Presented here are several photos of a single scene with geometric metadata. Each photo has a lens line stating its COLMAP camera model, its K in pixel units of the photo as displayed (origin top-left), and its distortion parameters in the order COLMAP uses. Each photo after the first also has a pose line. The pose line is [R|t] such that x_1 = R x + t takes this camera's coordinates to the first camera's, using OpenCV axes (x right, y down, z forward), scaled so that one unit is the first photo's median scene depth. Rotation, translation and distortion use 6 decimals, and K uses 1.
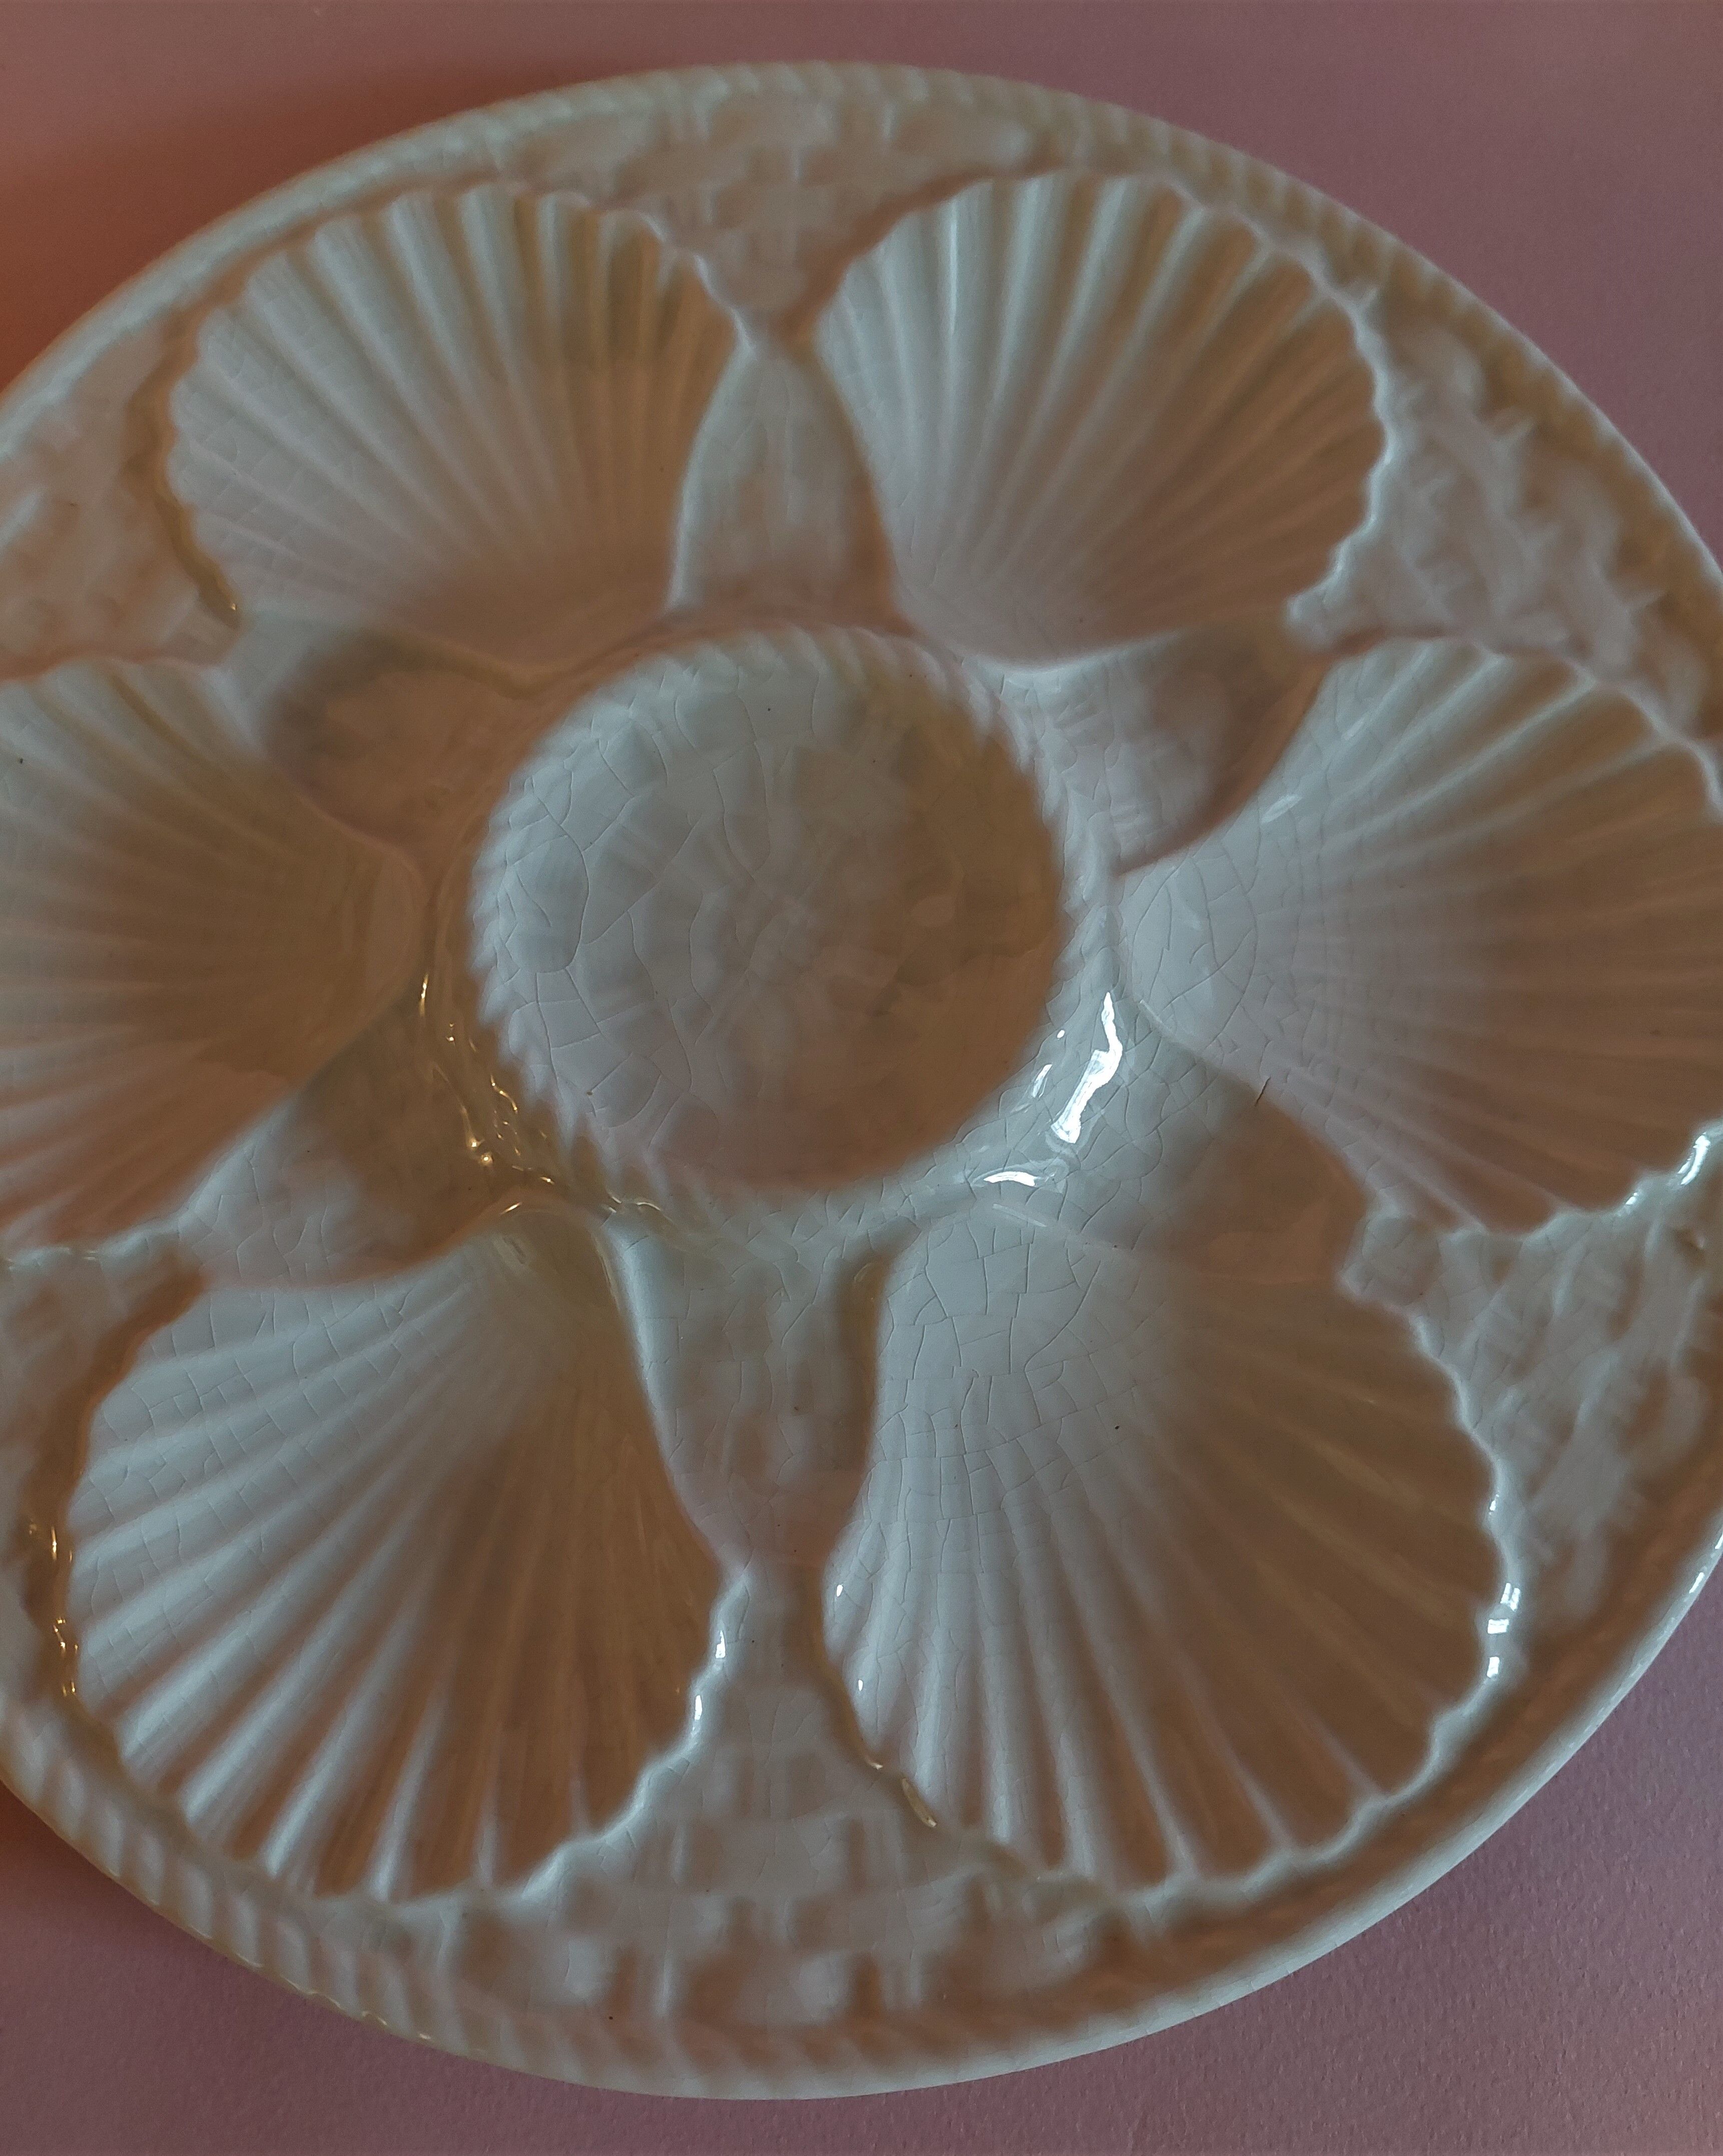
lens RADIAL K [[1618.3, 0, 861.4], [0, 1618.3, 1139.7], [0, 0, 1]] dist [0.052908, -0.094148]
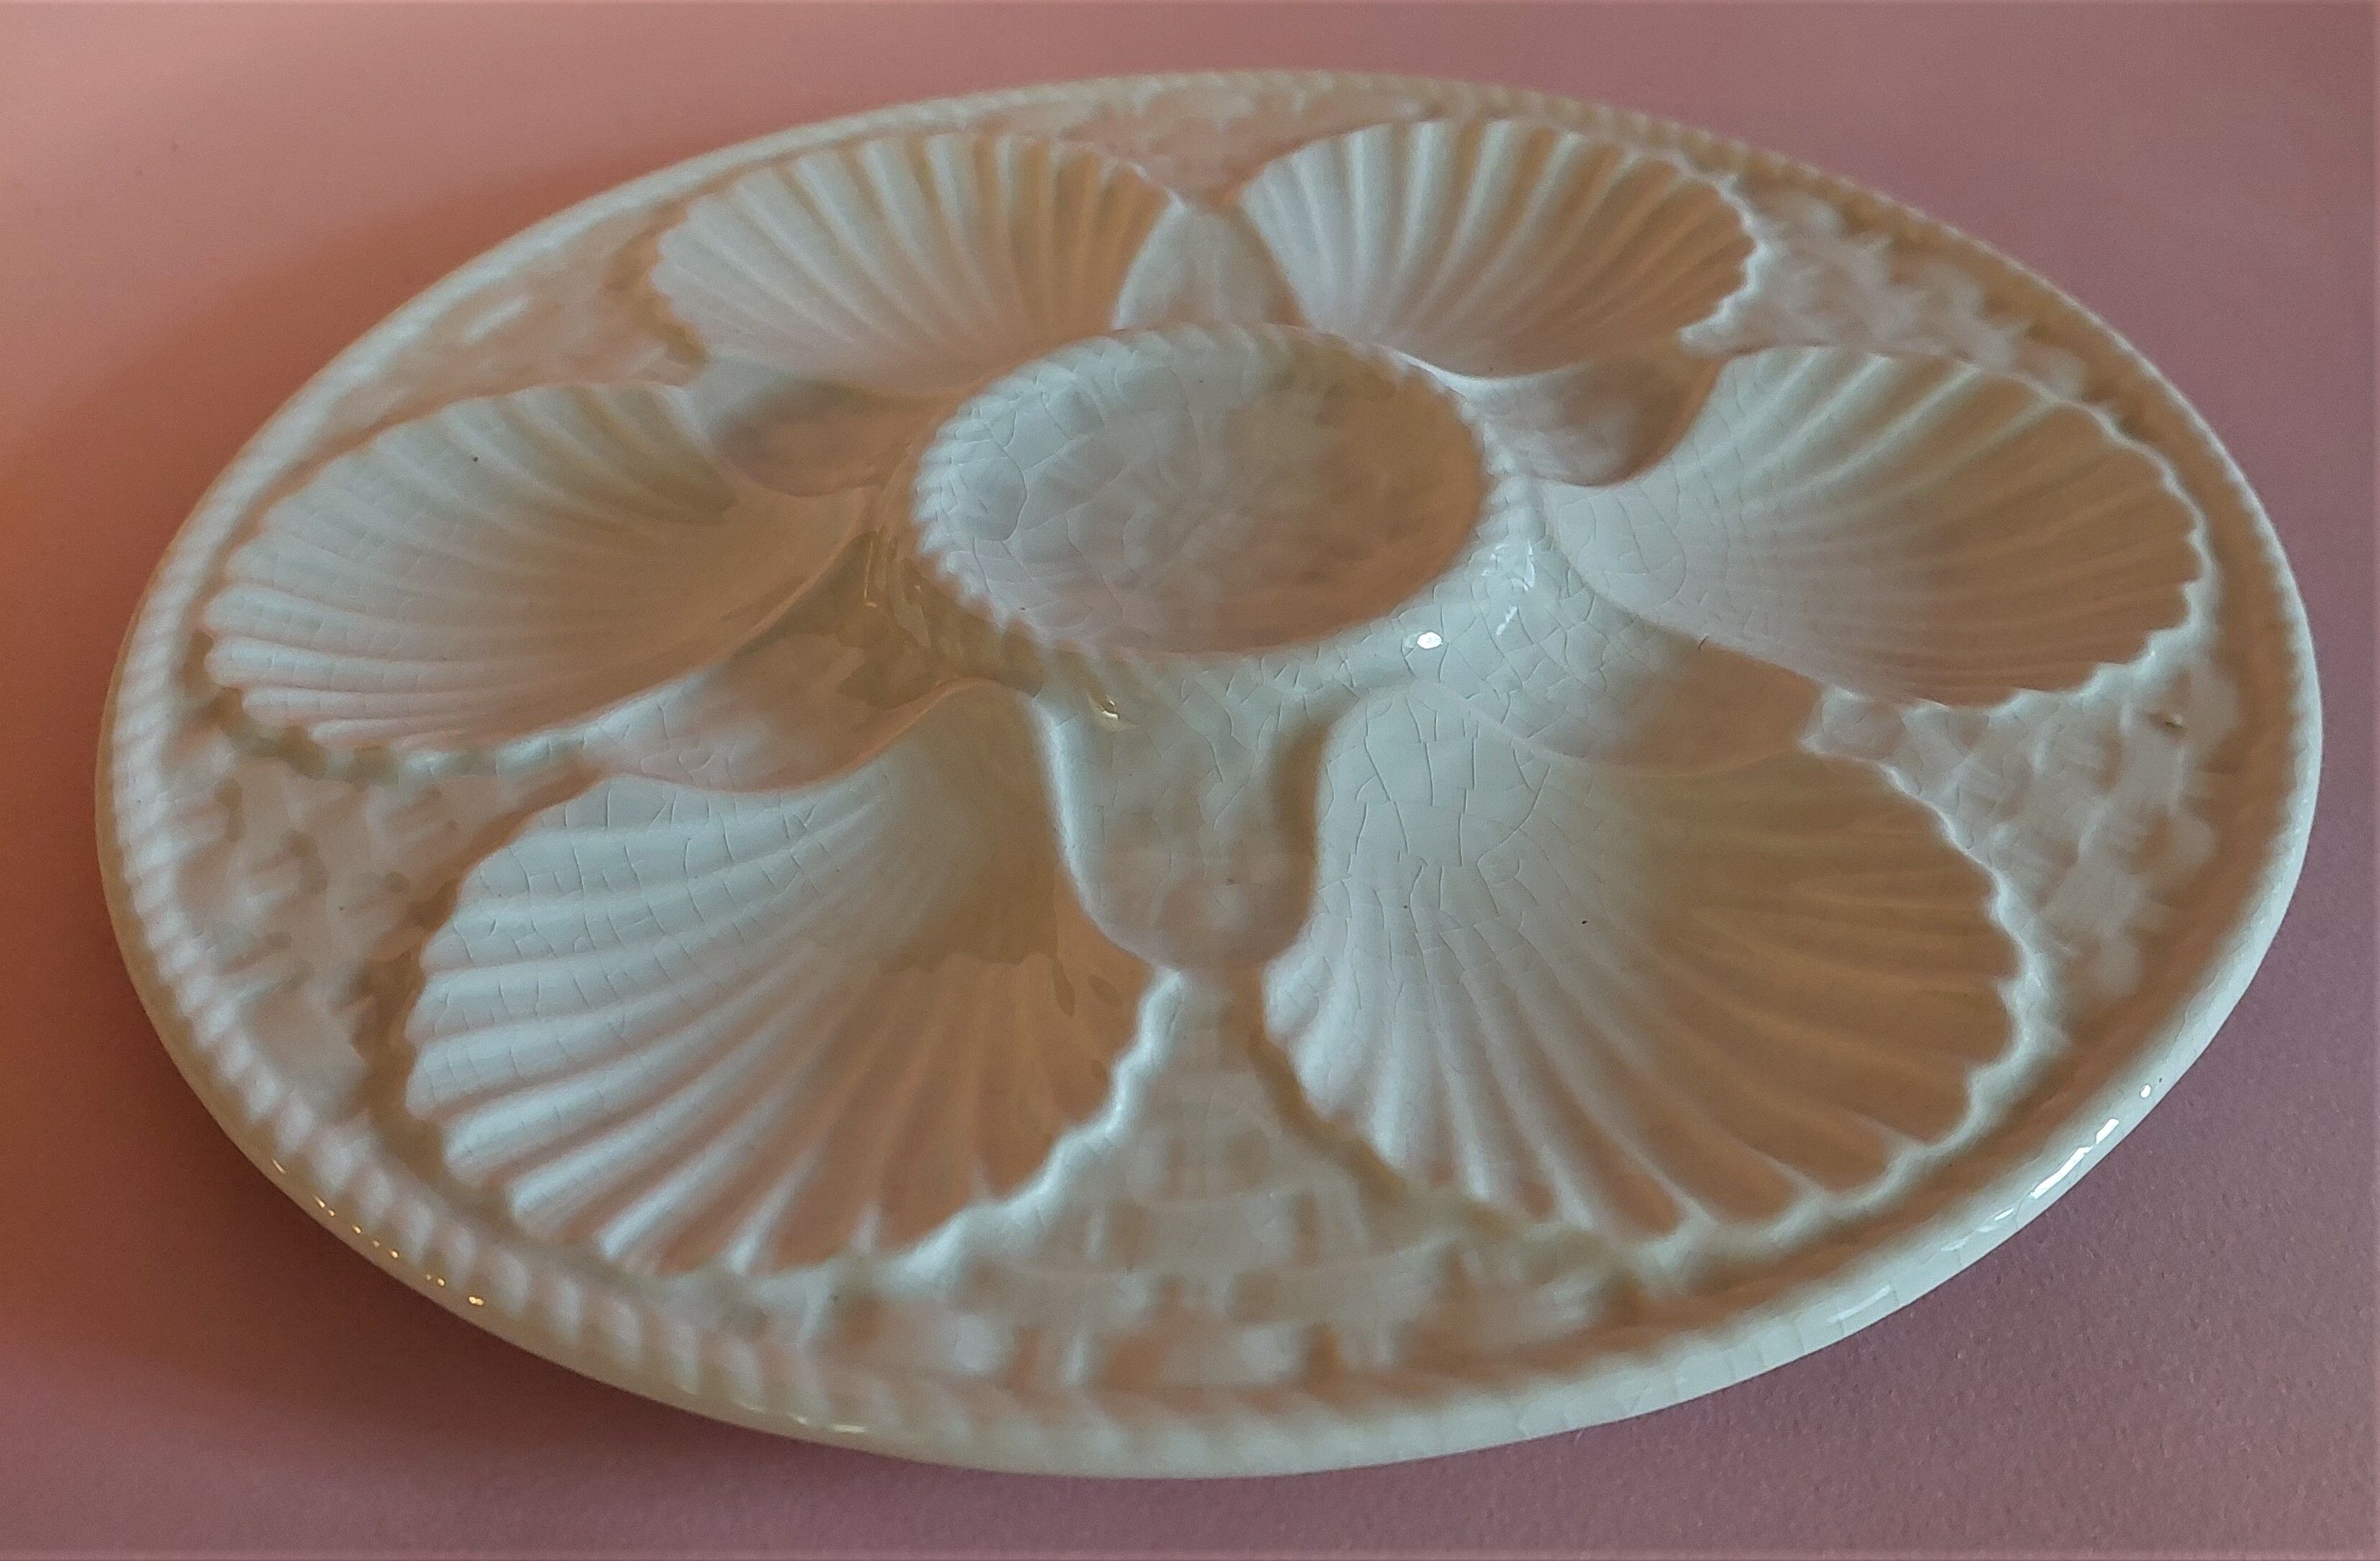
lens RADIAL K [[2288.5, 0, 1228.0], [0, 2288.5, 775.9], [0, 0, 1]] dist [0.167207, -0.425820]
pose [[0.999967, -0.005357, -0.006095, -0.032608], [0.000961, 0.824005, -0.566581, 0.843700], [0.008058, 0.566556, 0.823984, -0.105096]]
